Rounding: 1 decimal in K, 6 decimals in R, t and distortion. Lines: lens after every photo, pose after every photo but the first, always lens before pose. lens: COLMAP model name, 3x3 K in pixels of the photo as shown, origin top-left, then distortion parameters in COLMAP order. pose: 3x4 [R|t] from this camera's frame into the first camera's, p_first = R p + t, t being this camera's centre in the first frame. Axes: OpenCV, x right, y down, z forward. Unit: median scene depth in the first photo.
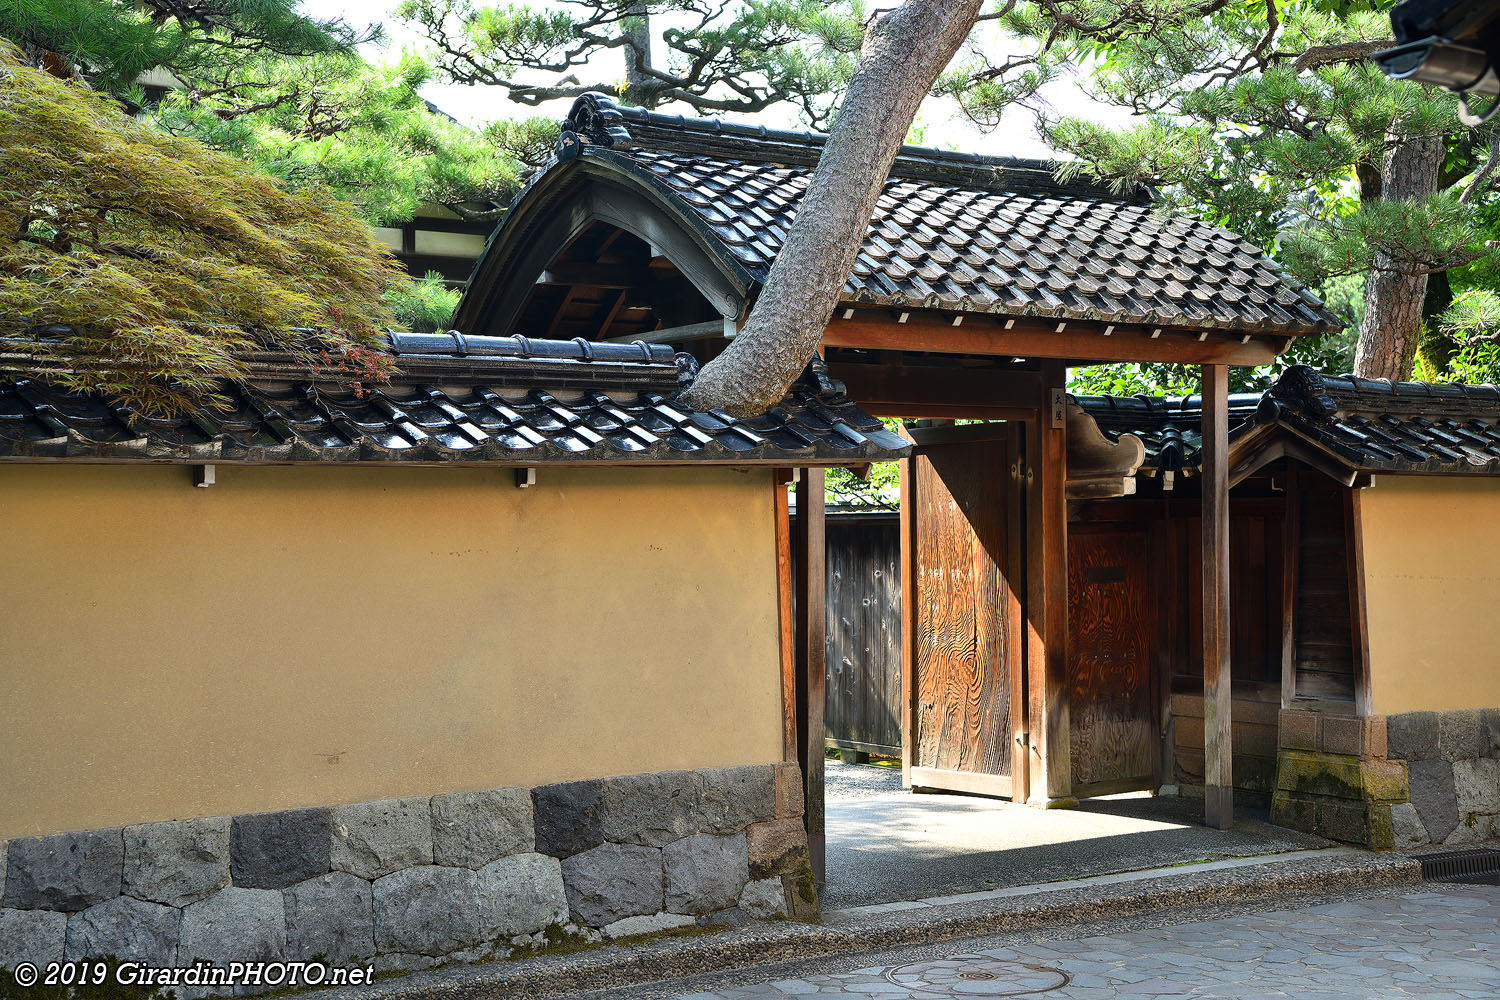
lens RADIAL K [[2248.8, 0, 750.0], [0, 2248.8, 501.0], [0, 0, 1]] dist [0.006786, 0.000000]
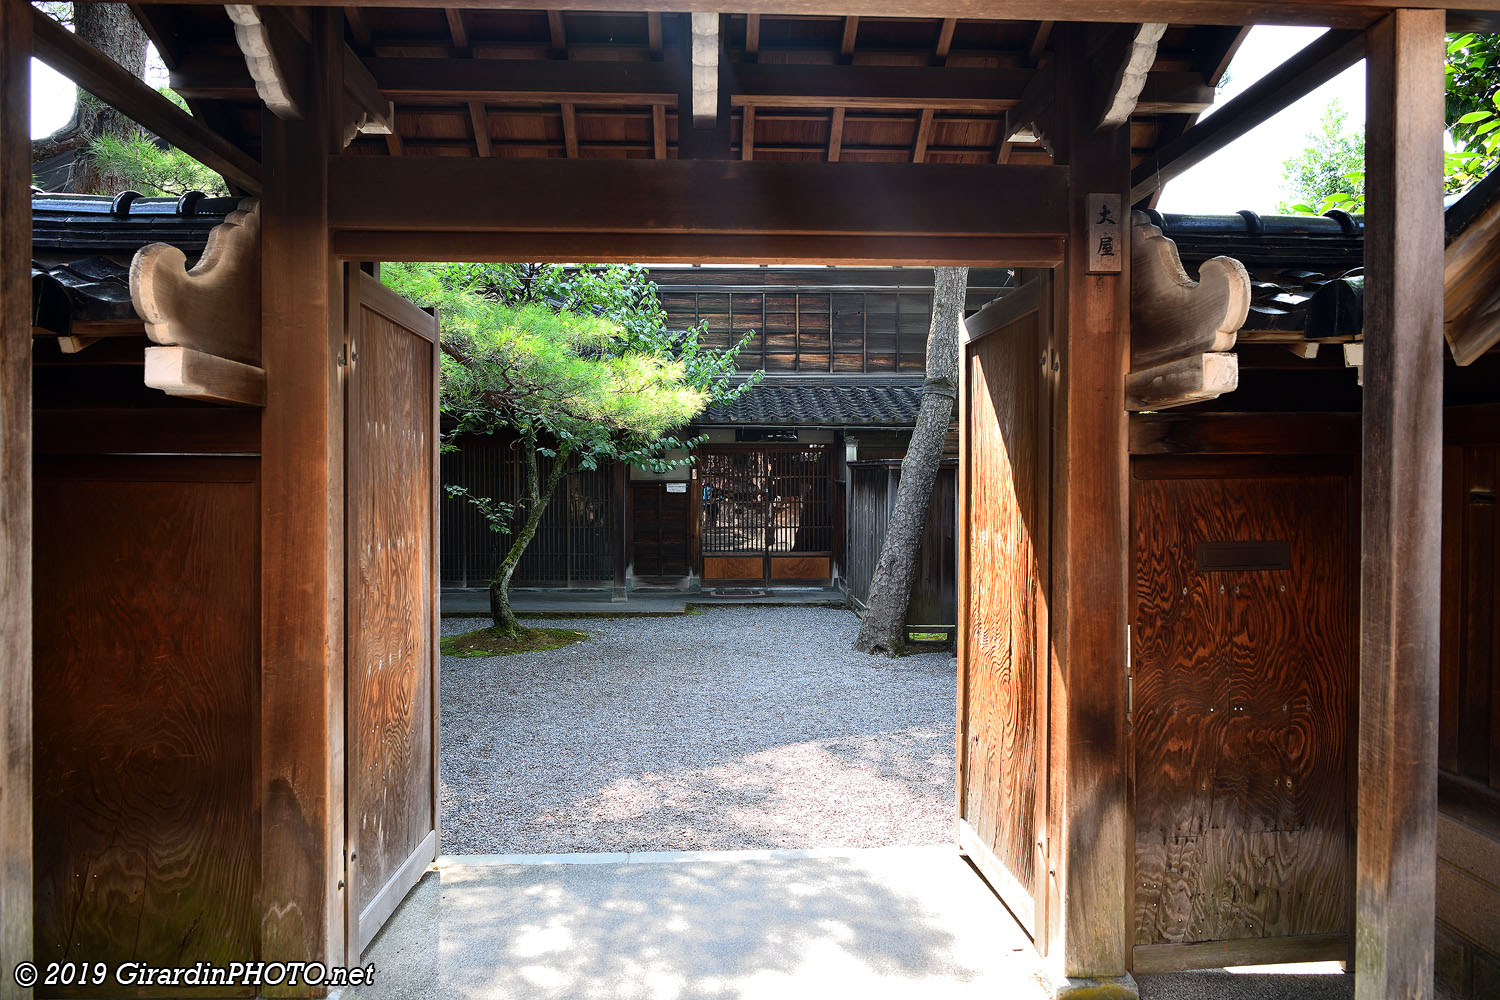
lens RADIAL K [[1034.4, 0, 750.6], [0, 1034.4, 501.7], [0, 0, 1]] dist [-0.025167, 0.000111]
pose [[0.843482, 0.022153, -0.536701, 0.194034], [0.000178, 0.999138, 0.041519, 0.010238], [0.537157, -0.035116, 0.842751, 0.748725]]
